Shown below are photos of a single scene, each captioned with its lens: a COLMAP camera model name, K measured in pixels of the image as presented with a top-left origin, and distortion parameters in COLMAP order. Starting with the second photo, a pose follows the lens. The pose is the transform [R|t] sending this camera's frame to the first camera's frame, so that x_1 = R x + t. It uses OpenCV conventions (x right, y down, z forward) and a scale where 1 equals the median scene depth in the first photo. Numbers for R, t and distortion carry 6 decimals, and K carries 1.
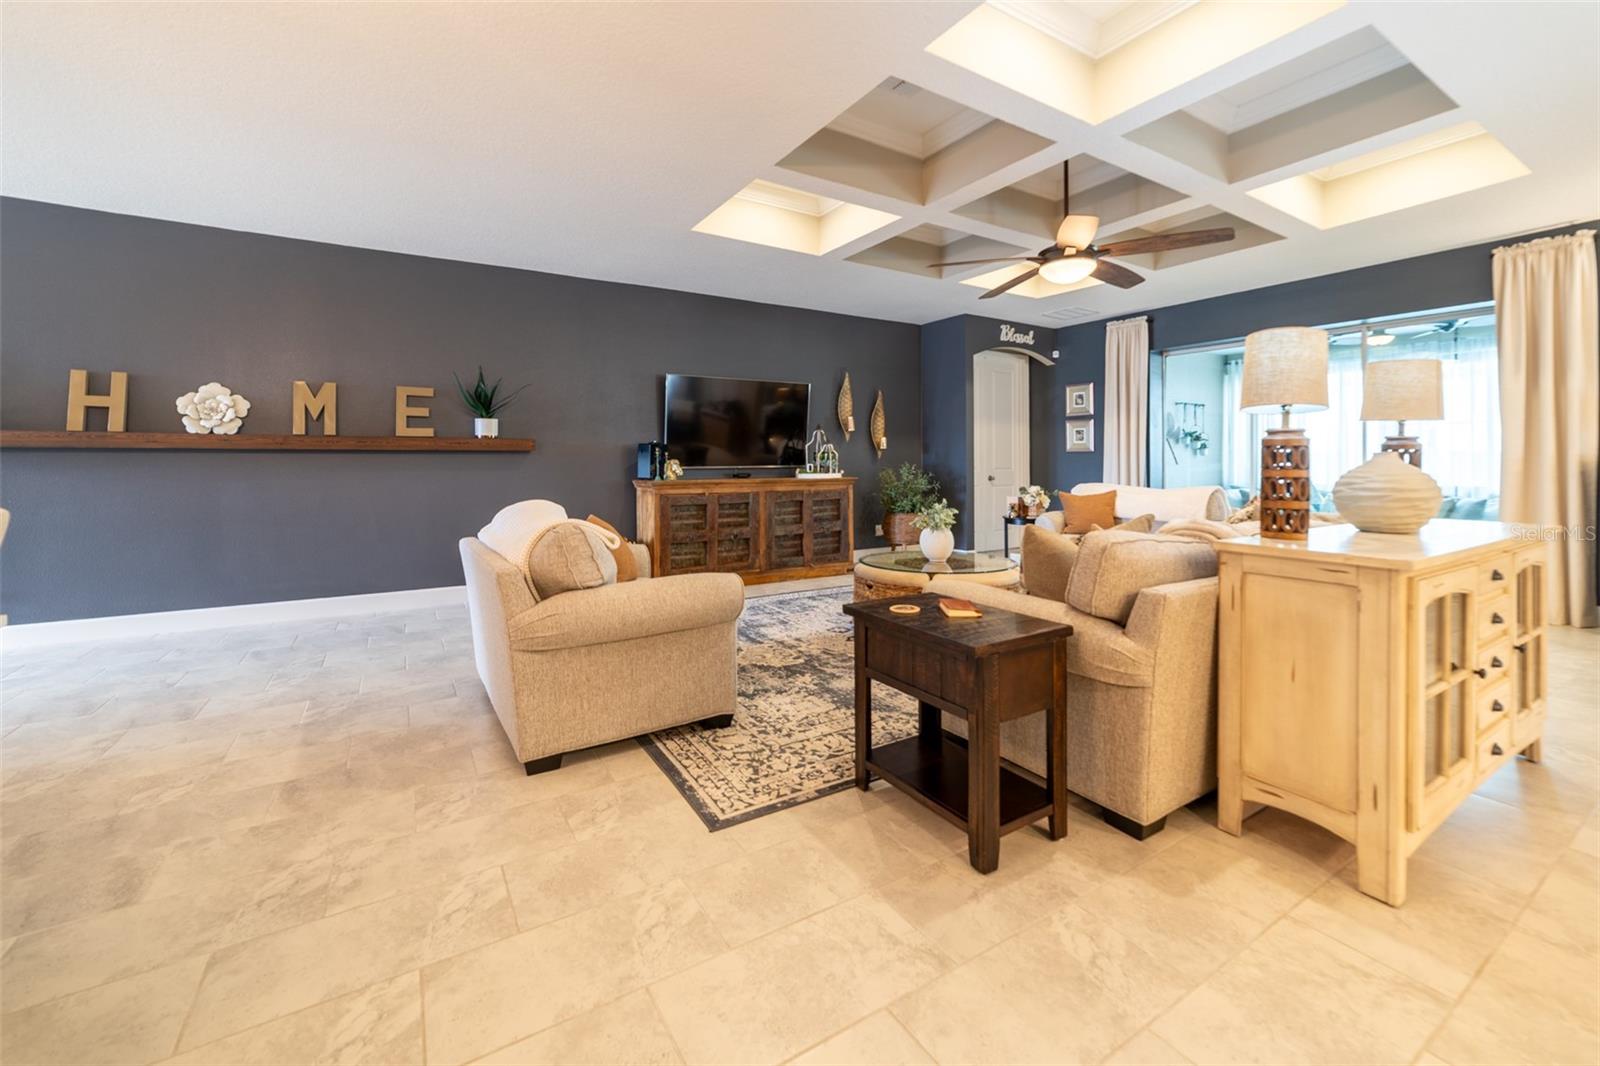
lens RADIAL K [[644.8, 0, 829.4], [0, 644.8, 476.8], [0, 0, 1]] dist [-0.006485, 0.002233]
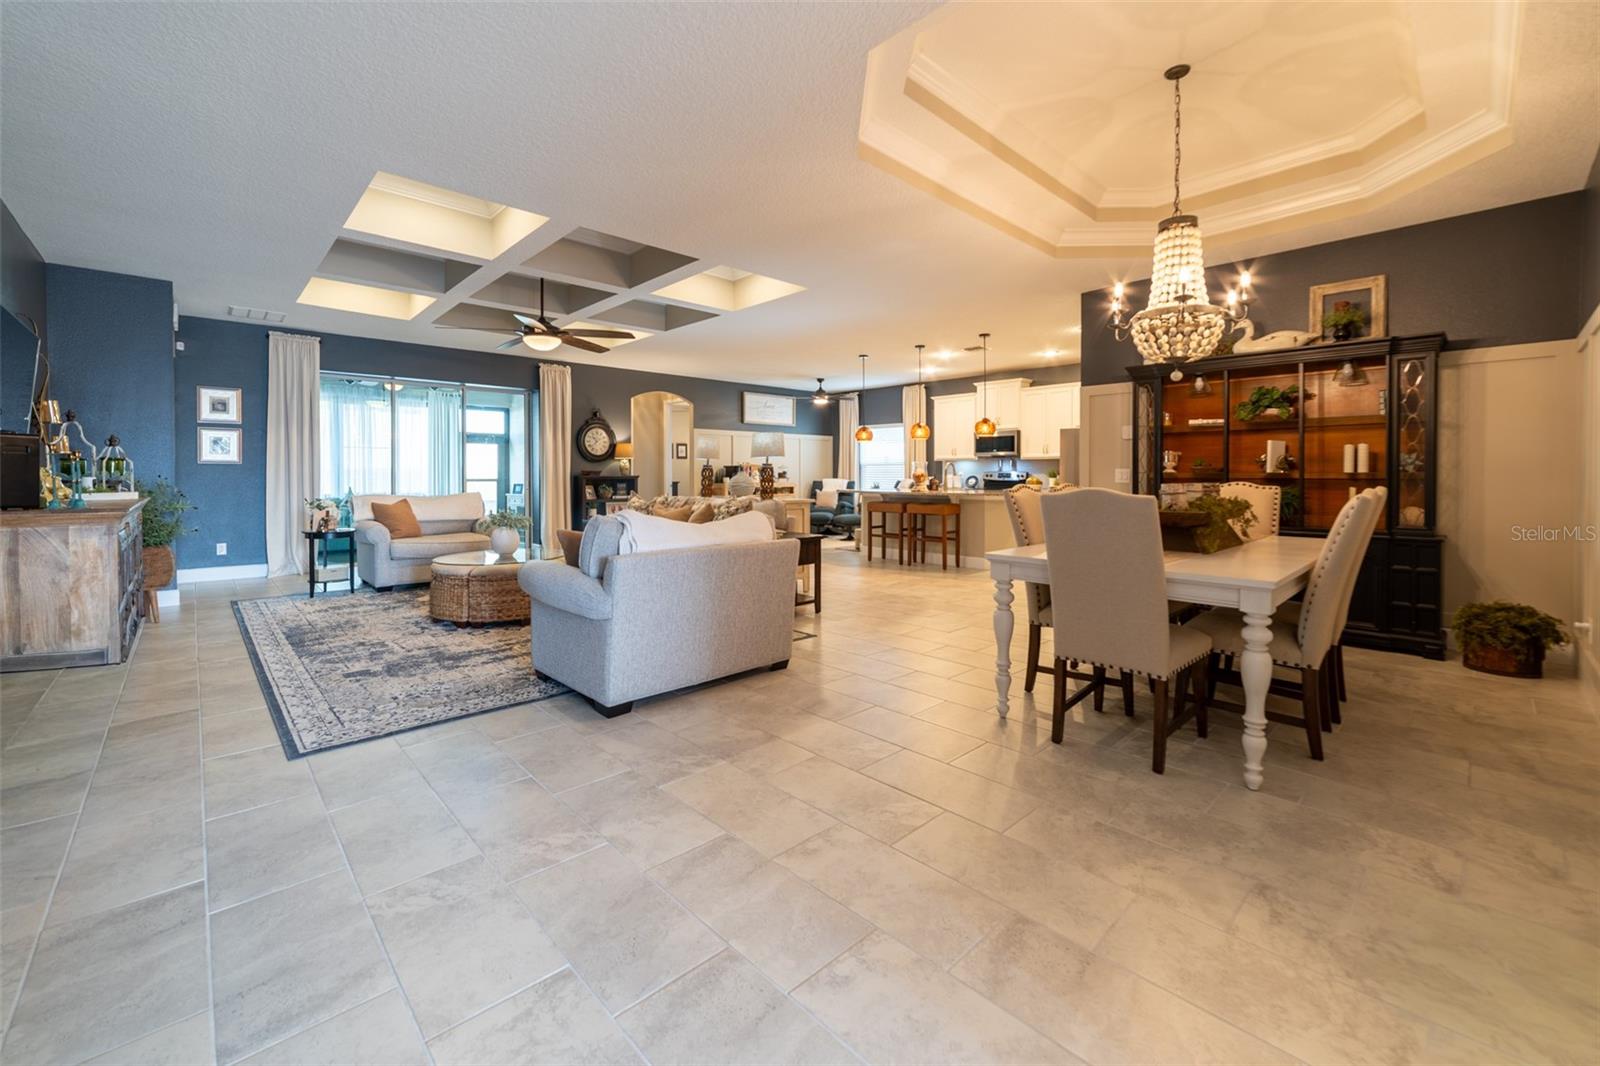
lens RADIAL K [[644.8, 0, 804.1], [0, 644.8, 475.4], [0, 0, 1]] dist [-0.006485, 0.002233]
pose [[-0.192818, 0.002910, 0.981230, -1.708277], [0.027359, 0.999623, 0.002412, -0.009507], [-0.980853, 0.027310, -0.192825, 1.052218]]
